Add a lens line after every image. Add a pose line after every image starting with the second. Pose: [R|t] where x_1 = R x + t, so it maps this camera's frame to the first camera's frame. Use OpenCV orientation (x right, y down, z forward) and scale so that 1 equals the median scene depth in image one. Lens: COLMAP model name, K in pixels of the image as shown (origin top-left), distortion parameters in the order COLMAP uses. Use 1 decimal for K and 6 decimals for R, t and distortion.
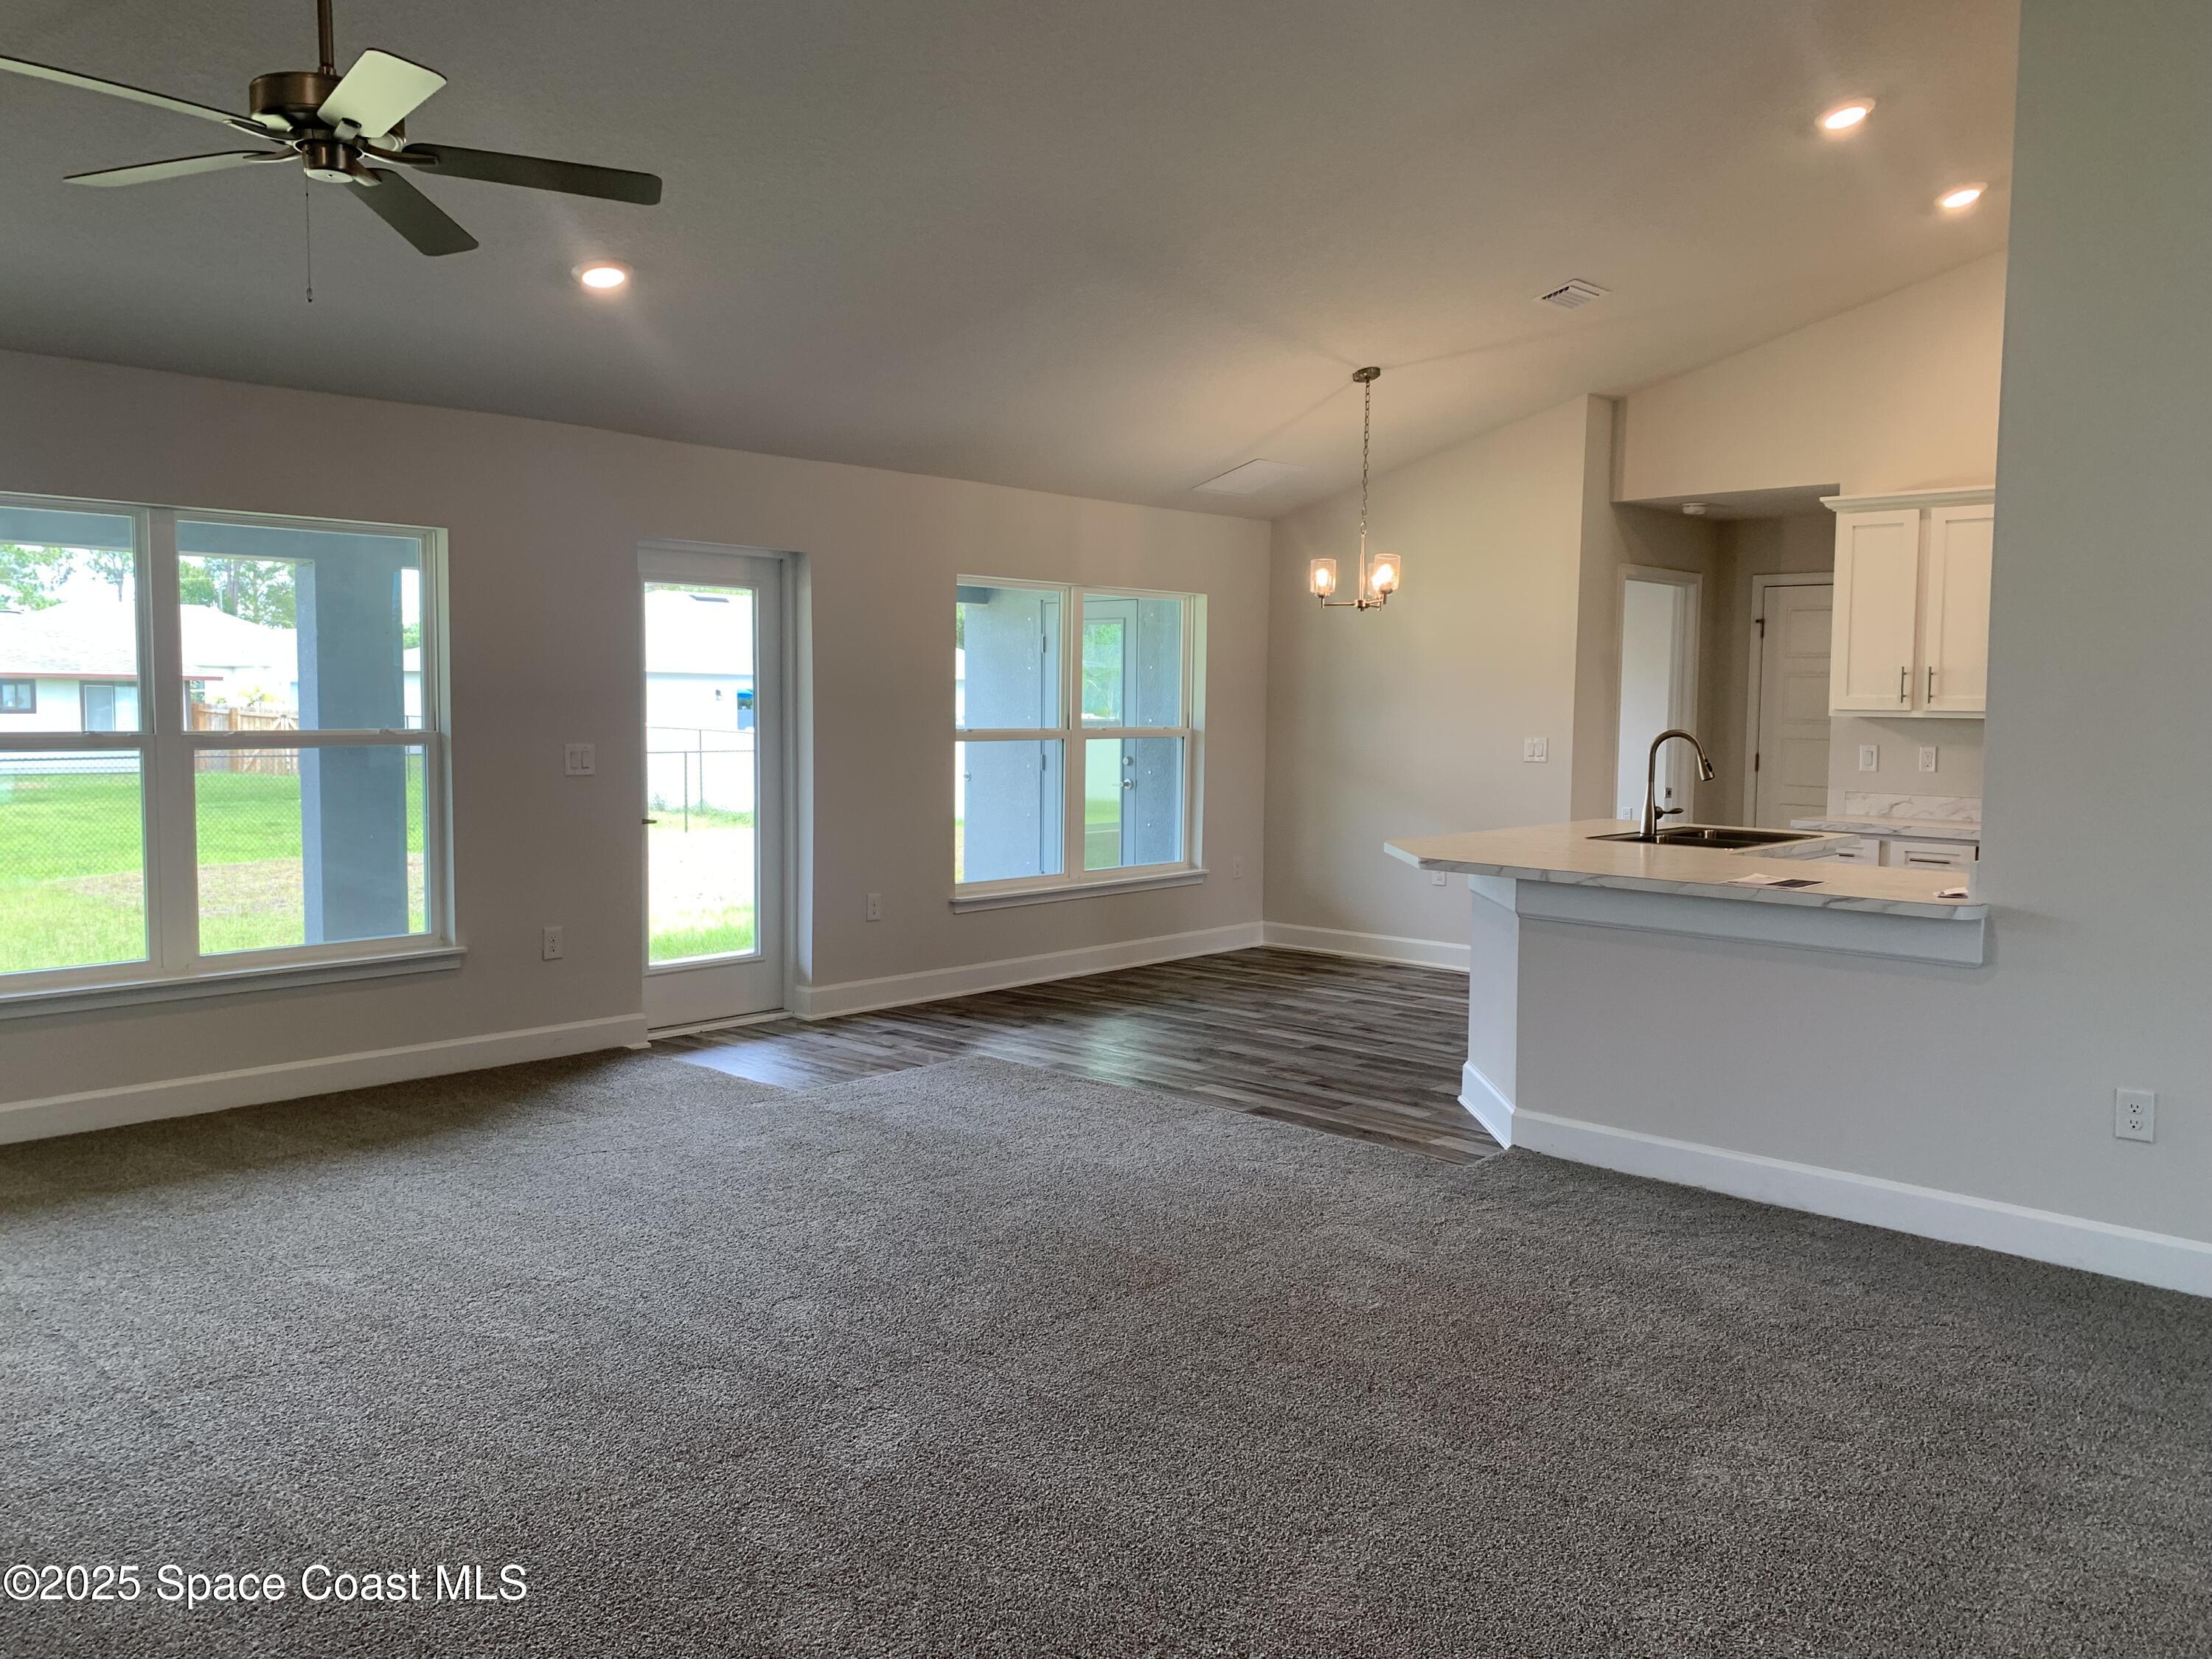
lens RADIAL K [[1744.5, 0, 1104.3], [0, 1744.5, 820.2], [0, 0, 1]] dist [0.061801, -0.032902]
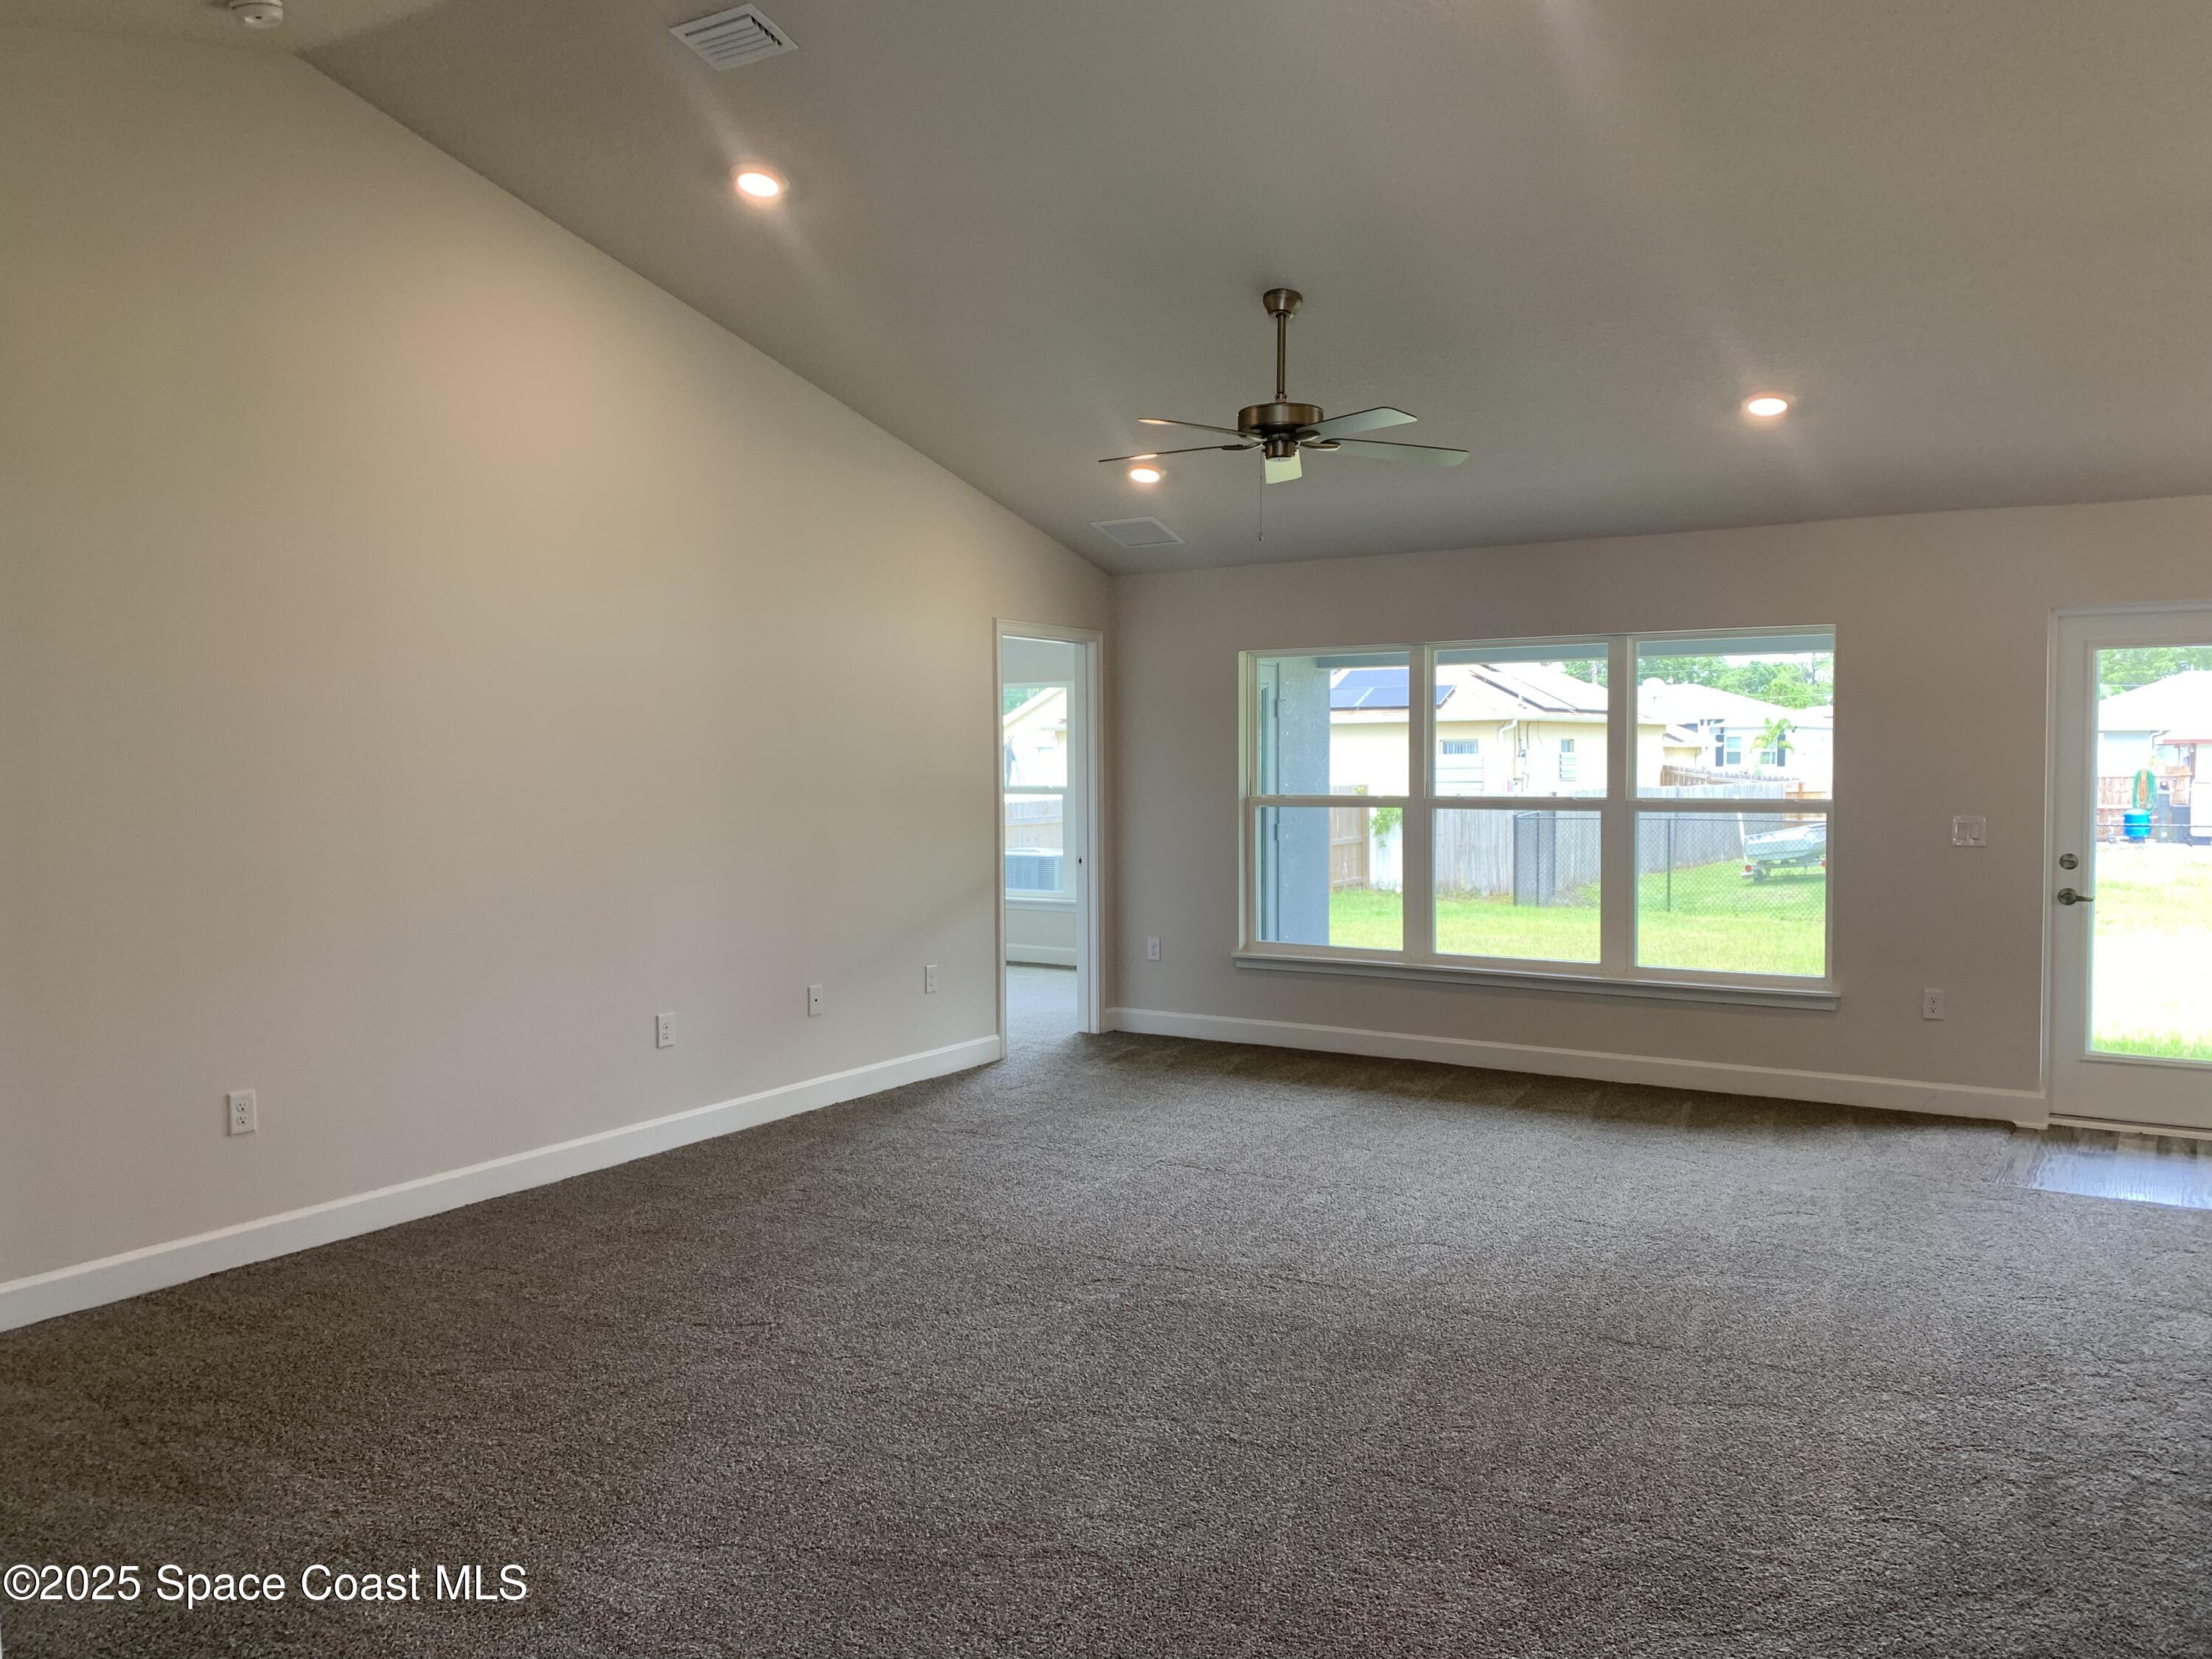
lens RADIAL K [[1744.5, 0, 1117.4], [0, 1744.5, 841.6], [0, 0, 1]] dist [0.061801, -0.032902]
pose [[0.187361, 0.035682, -0.981643, 0.702912], [-0.062293, 0.997760, 0.024378, -0.024707], [0.980314, 0.056582, 0.189164, 0.364304]]
